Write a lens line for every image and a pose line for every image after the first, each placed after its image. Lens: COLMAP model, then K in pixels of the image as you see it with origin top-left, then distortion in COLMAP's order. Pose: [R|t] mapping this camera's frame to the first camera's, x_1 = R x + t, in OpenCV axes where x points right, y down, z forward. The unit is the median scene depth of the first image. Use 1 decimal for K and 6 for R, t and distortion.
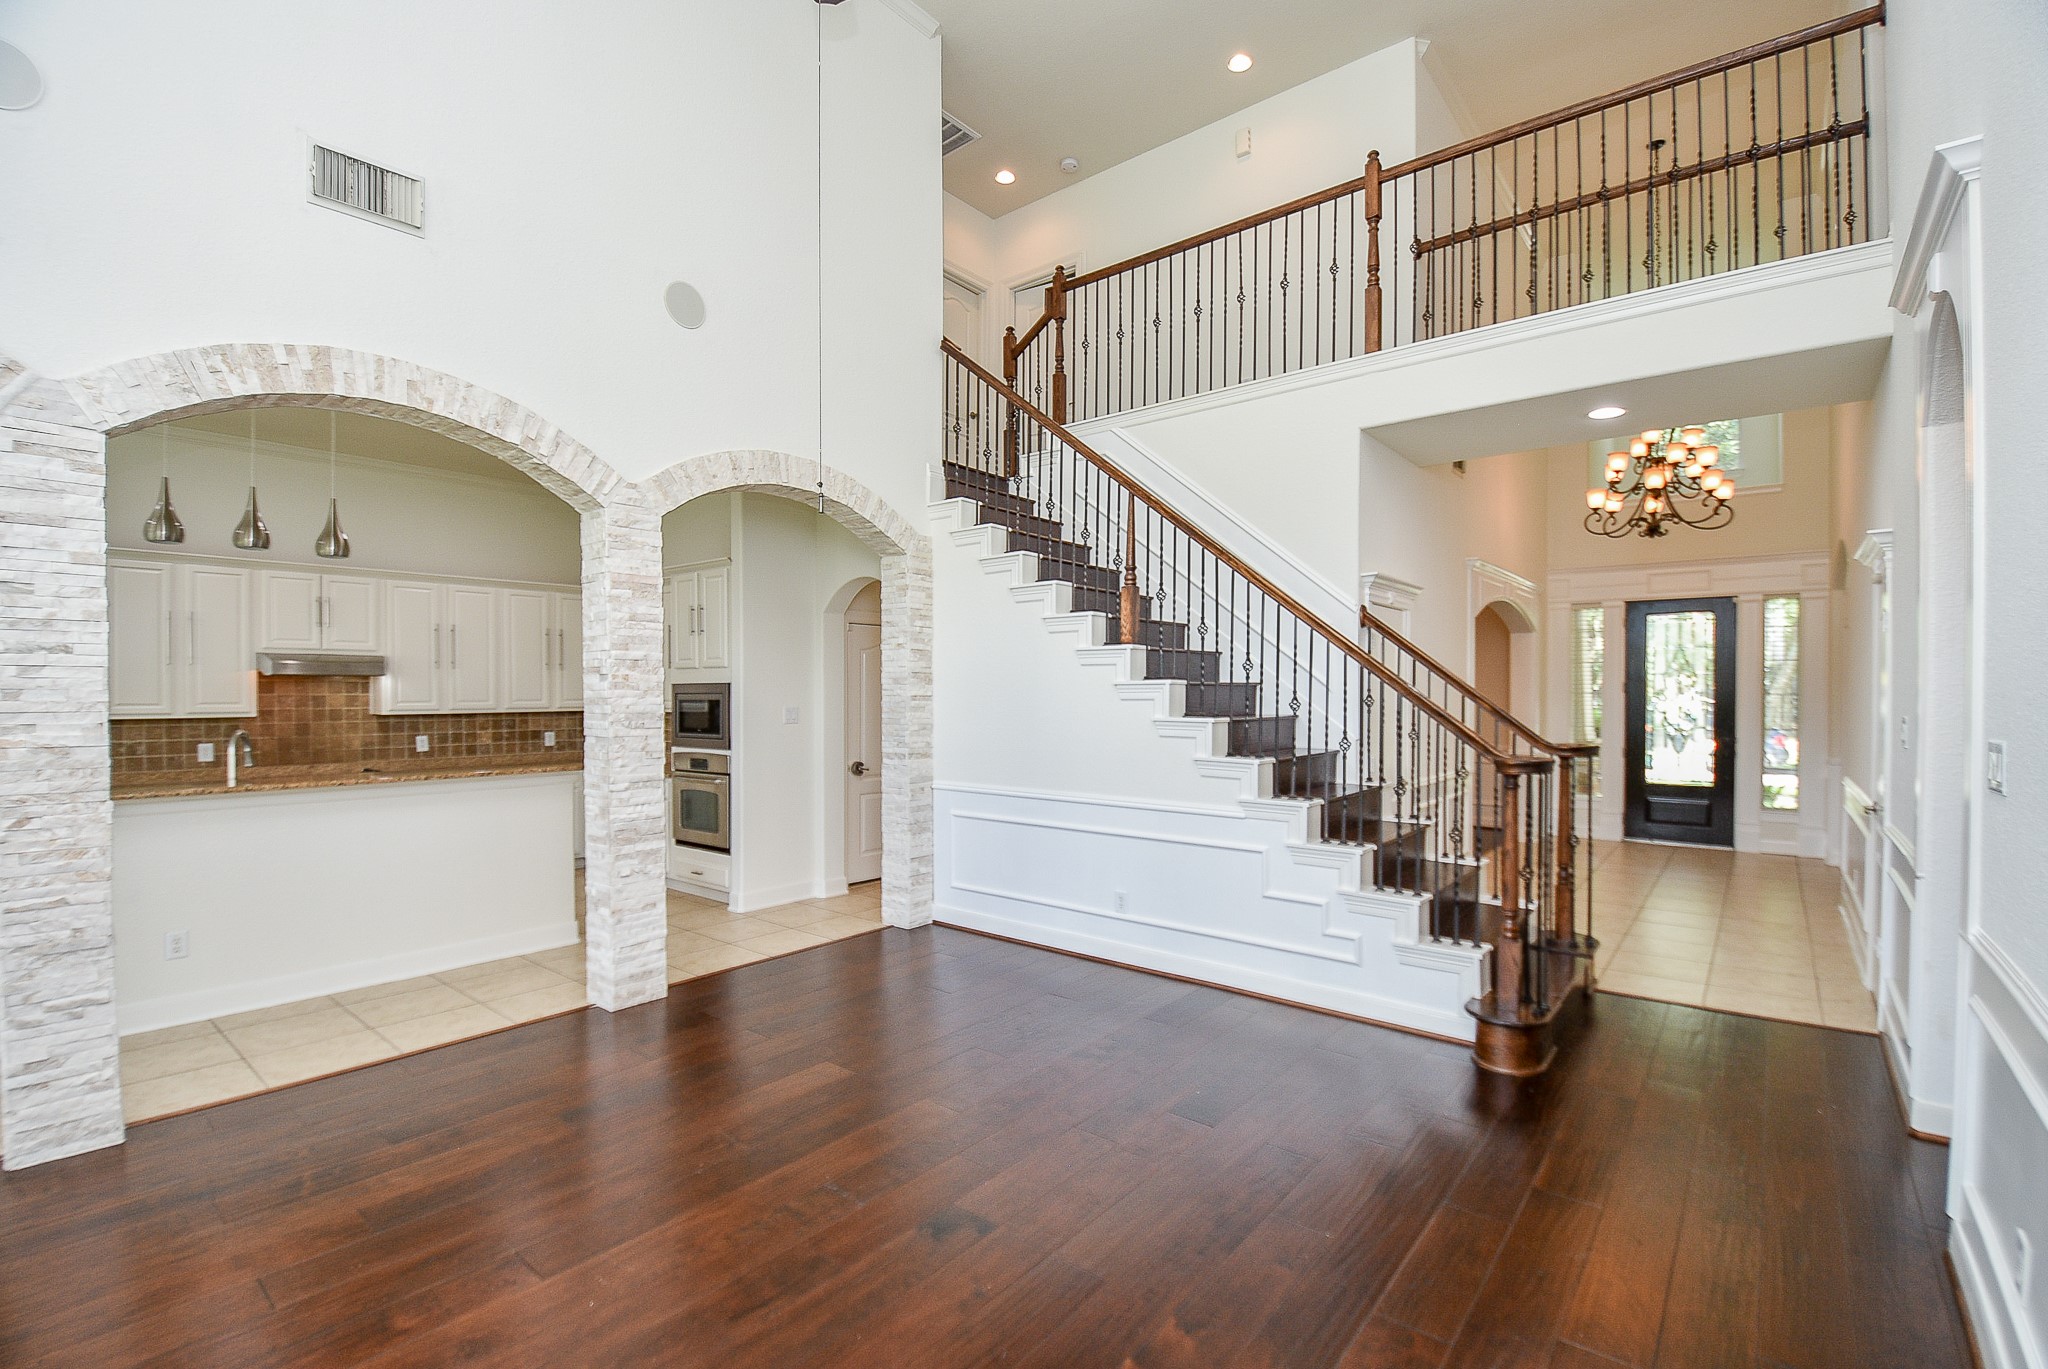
lens RADIAL K [[912.1, 0, 1027.8], [0, 912.1, 694.1], [0, 0, 1]] dist [0.010887, -0.017259]
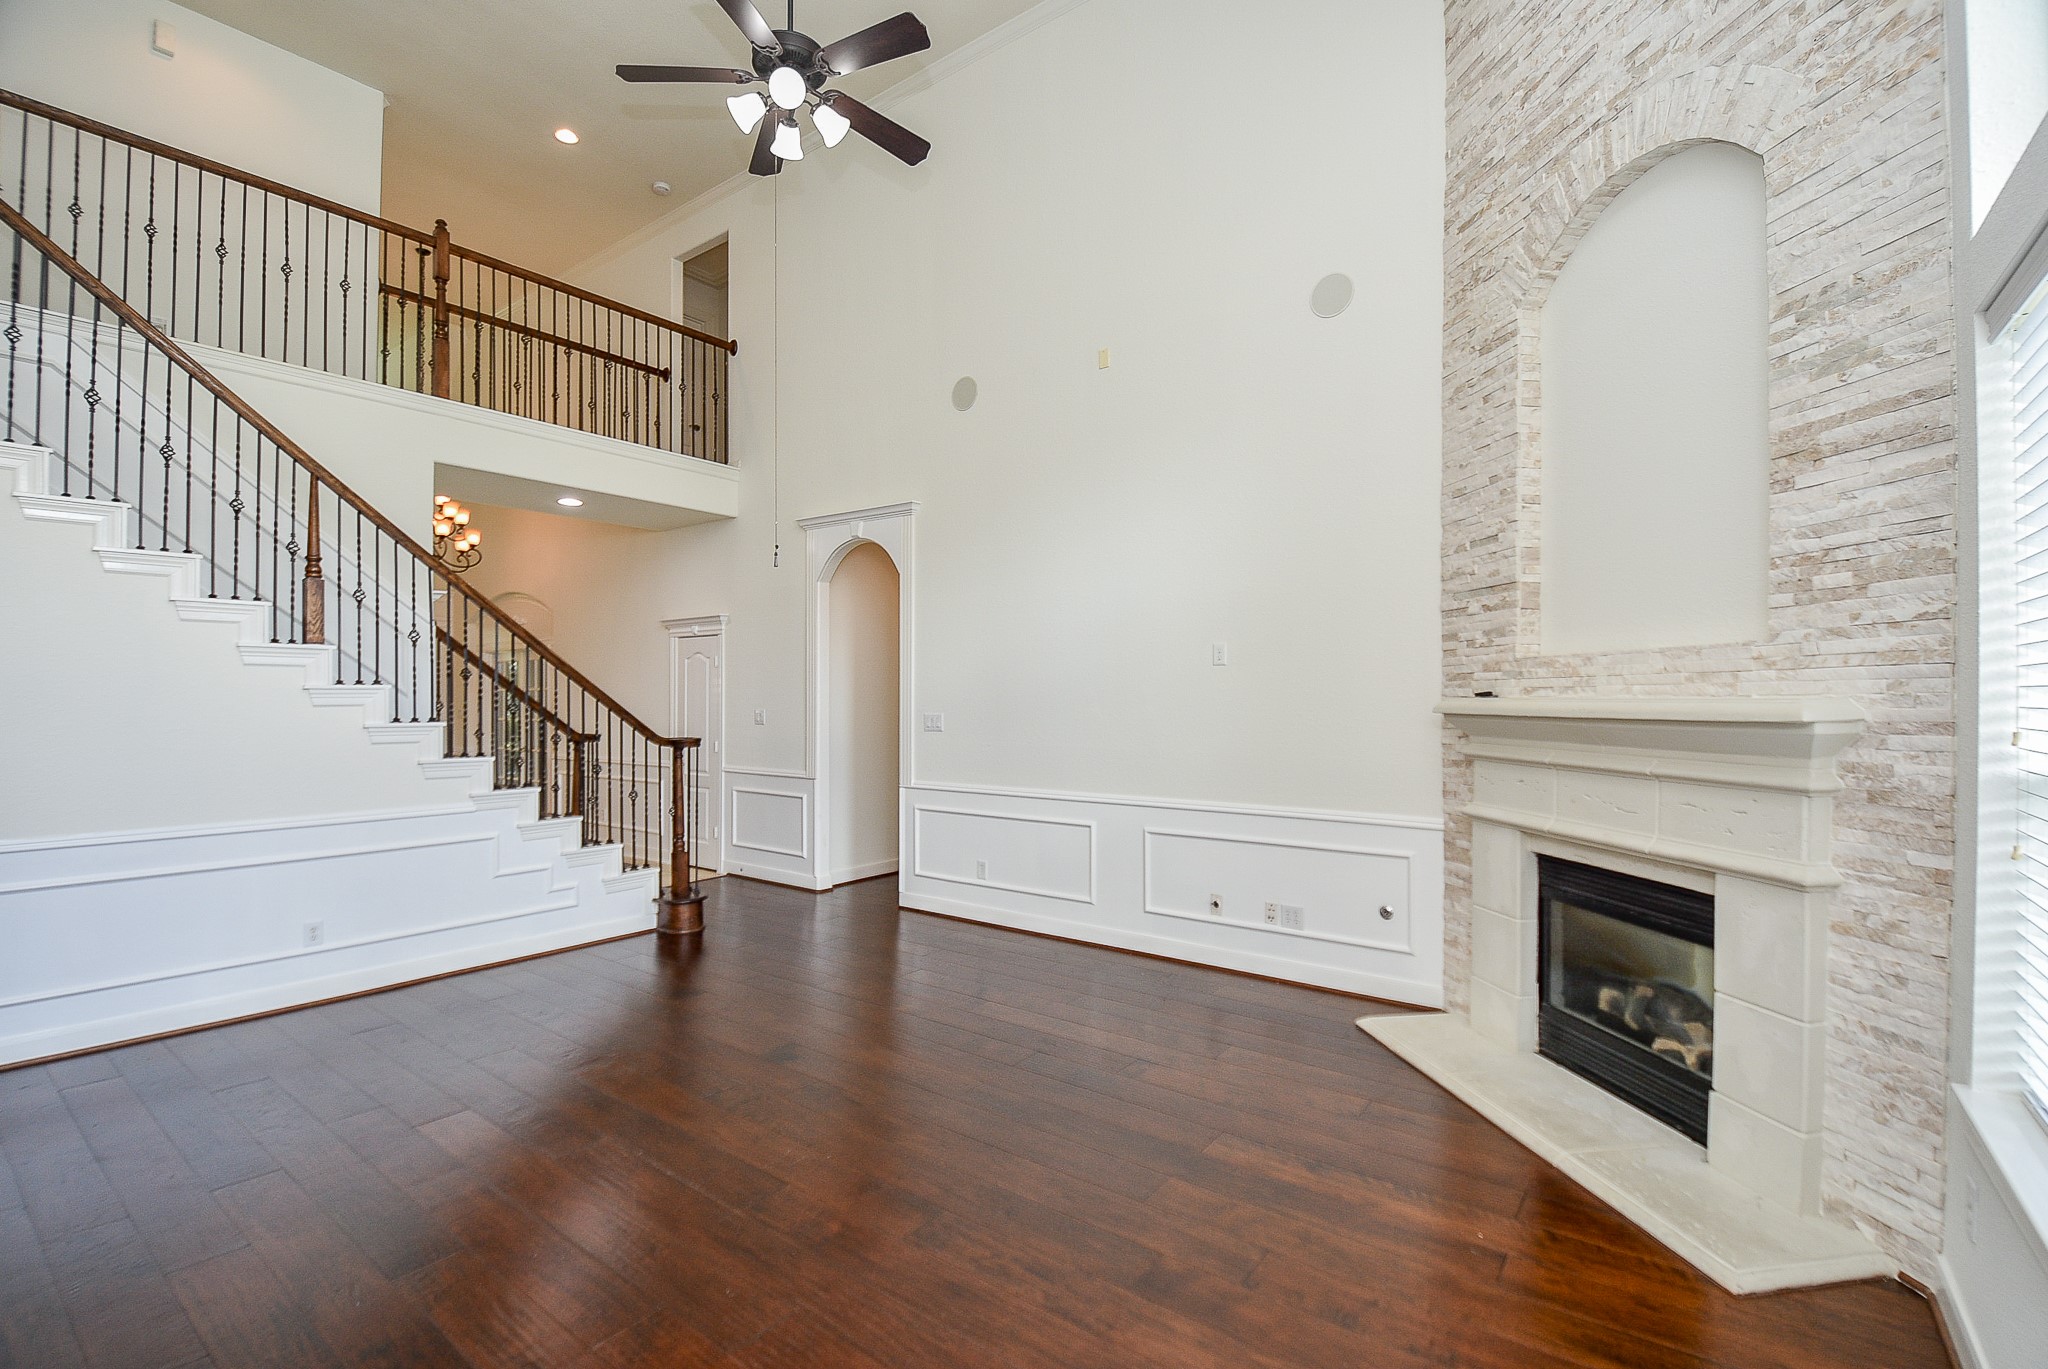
lens RADIAL K [[912.1, 0, 1027.8], [0, 912.1, 694.1], [0, 0, 1]] dist [0.010887, -0.017259]
pose [[-0.043203, 0.003885, 0.999059, -0.793716], [0.002981, 0.999988, -0.003760, -0.000216], [-0.999062, 0.002816, -0.043214, 0.332164]]
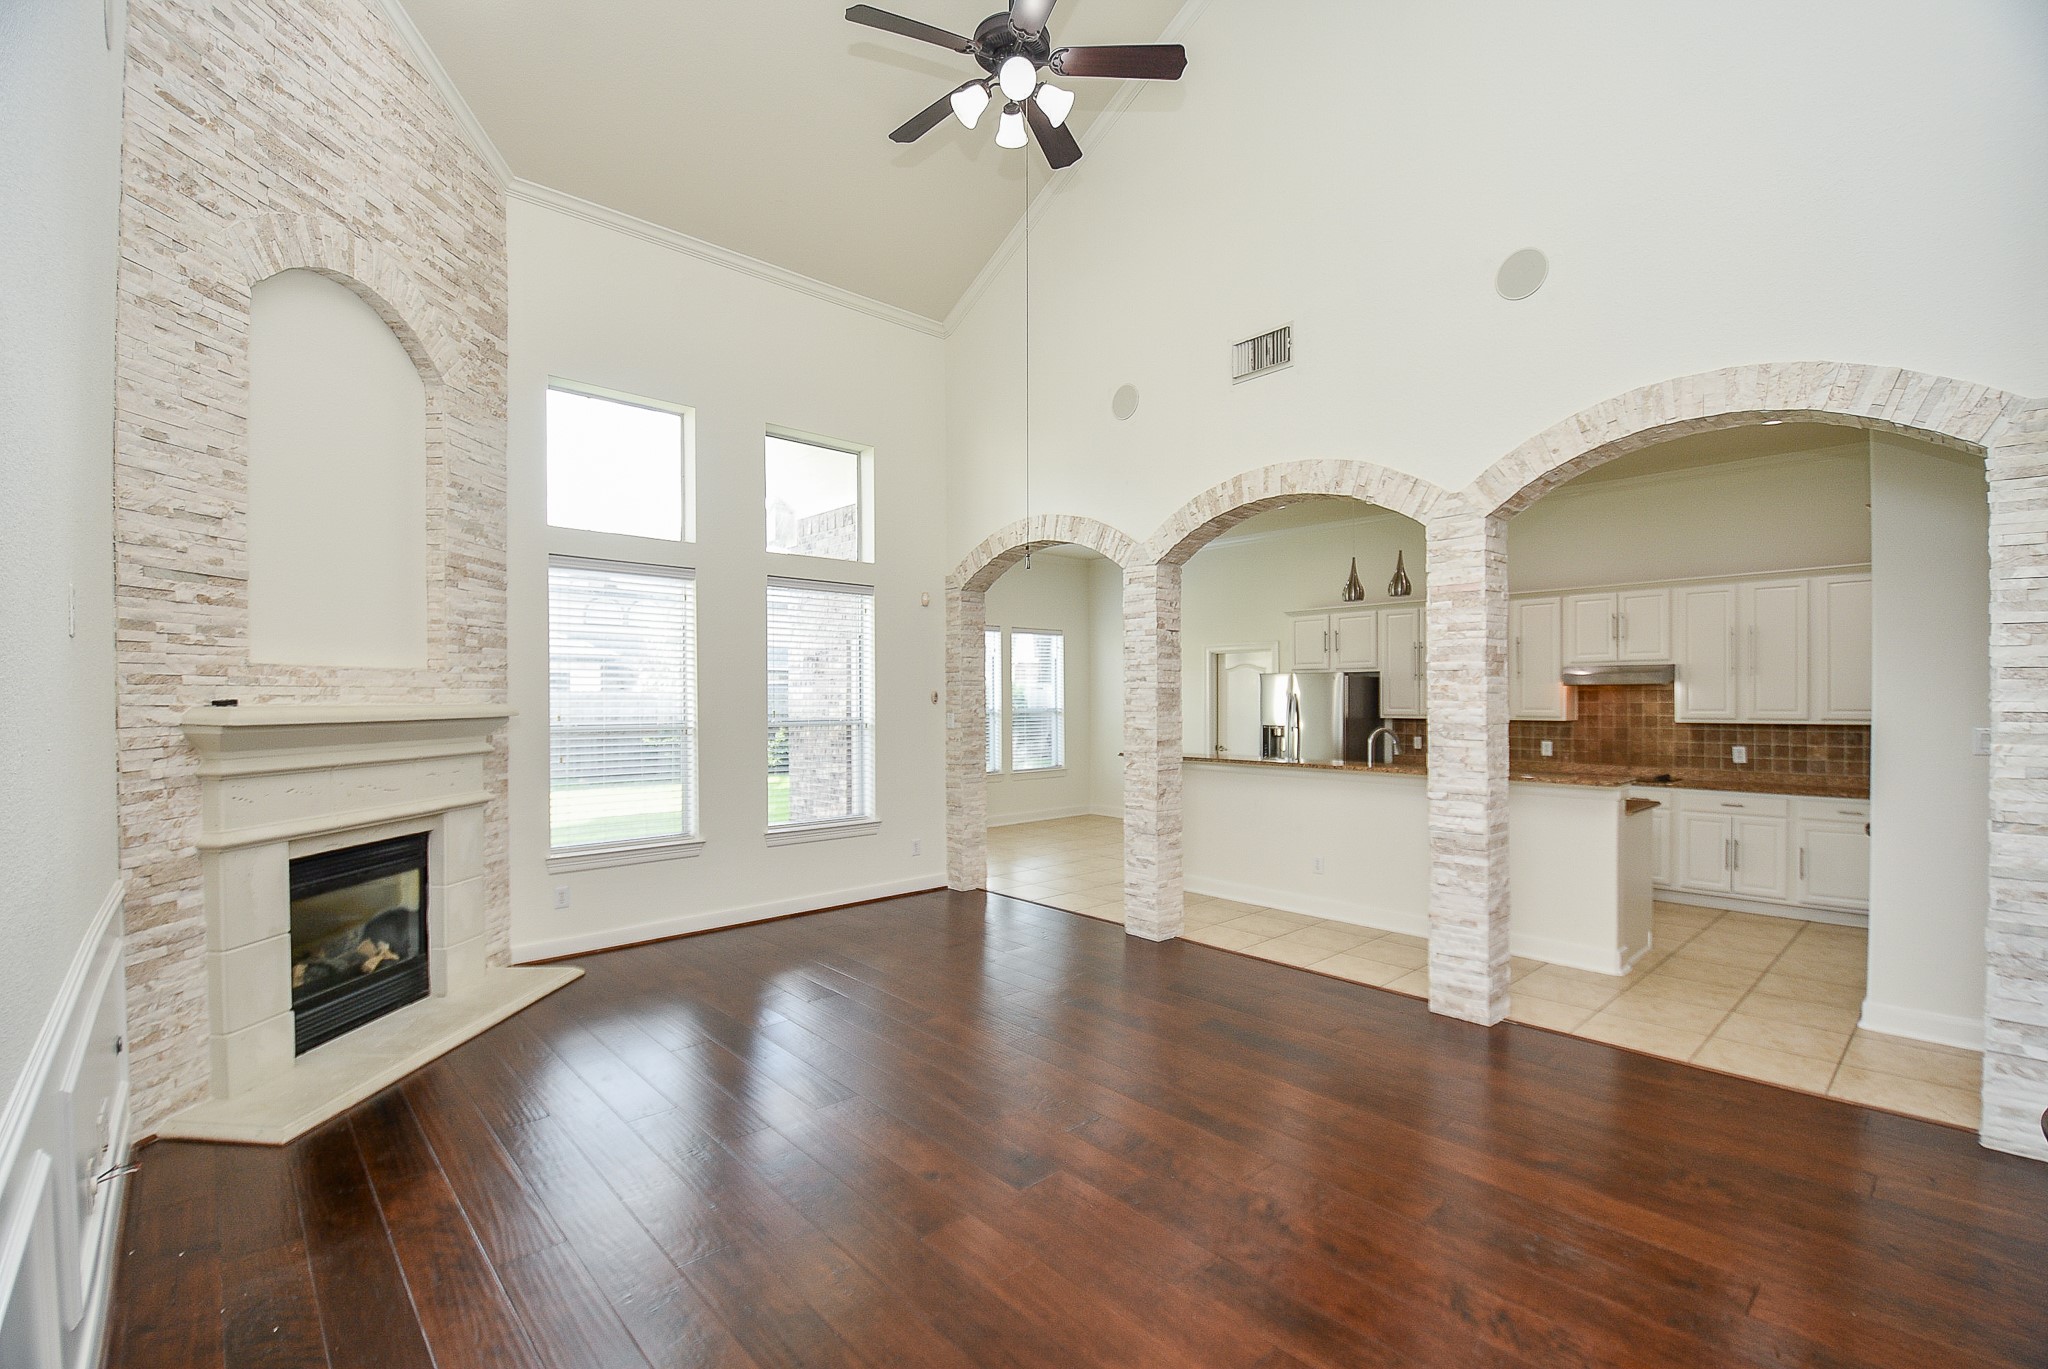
lens RADIAL K [[910.4, 0, 1022.4], [0, 910.4, 702.1], [0, 0, 1]] dist [0.010045, -0.018730]
pose [[-0.148550, 0.006365, -0.988884, 0.530032], [-0.001300, 0.999977, 0.006632, -0.007496], [0.988904, 0.002271, -0.148539, 0.581742]]
